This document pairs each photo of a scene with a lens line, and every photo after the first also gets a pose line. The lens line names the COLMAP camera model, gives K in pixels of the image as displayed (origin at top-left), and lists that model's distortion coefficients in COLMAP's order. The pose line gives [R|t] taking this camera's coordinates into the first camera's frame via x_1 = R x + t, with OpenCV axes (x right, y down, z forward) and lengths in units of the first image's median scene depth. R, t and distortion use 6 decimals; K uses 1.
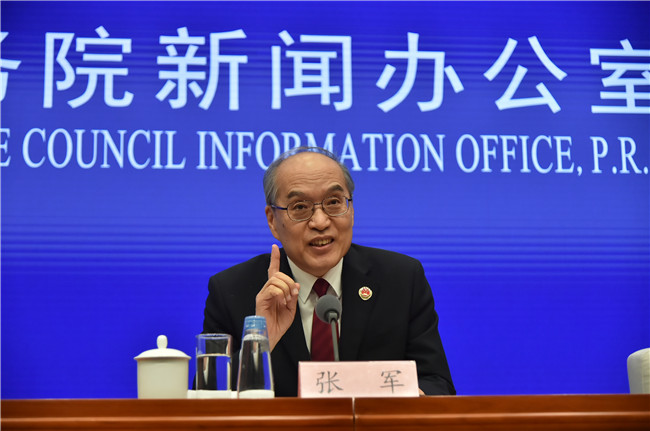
lens RADIAL K [[1221.2, 0, 323.8], [0, 1221.2, 215.4], [0, 0, 1]] dist [-0.023887, 0.000000]
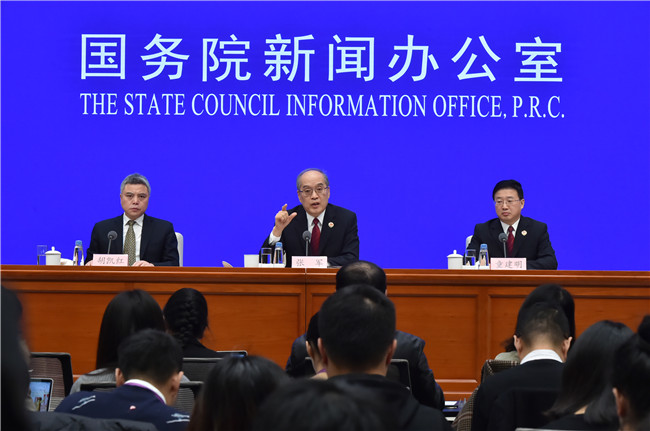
lens RADIAL K [[1961.5, 0, 325.1], [0, 1961.5, 215.4], [0, 0, 1]] dist [-0.085236, 0.000000]
pose [[0.991395, 0.022316, -0.128989, 0.324222], [0.002221, 0.982353, 0.187023, -0.427080], [0.130886, -0.185700, 0.973850, -1.809631]]
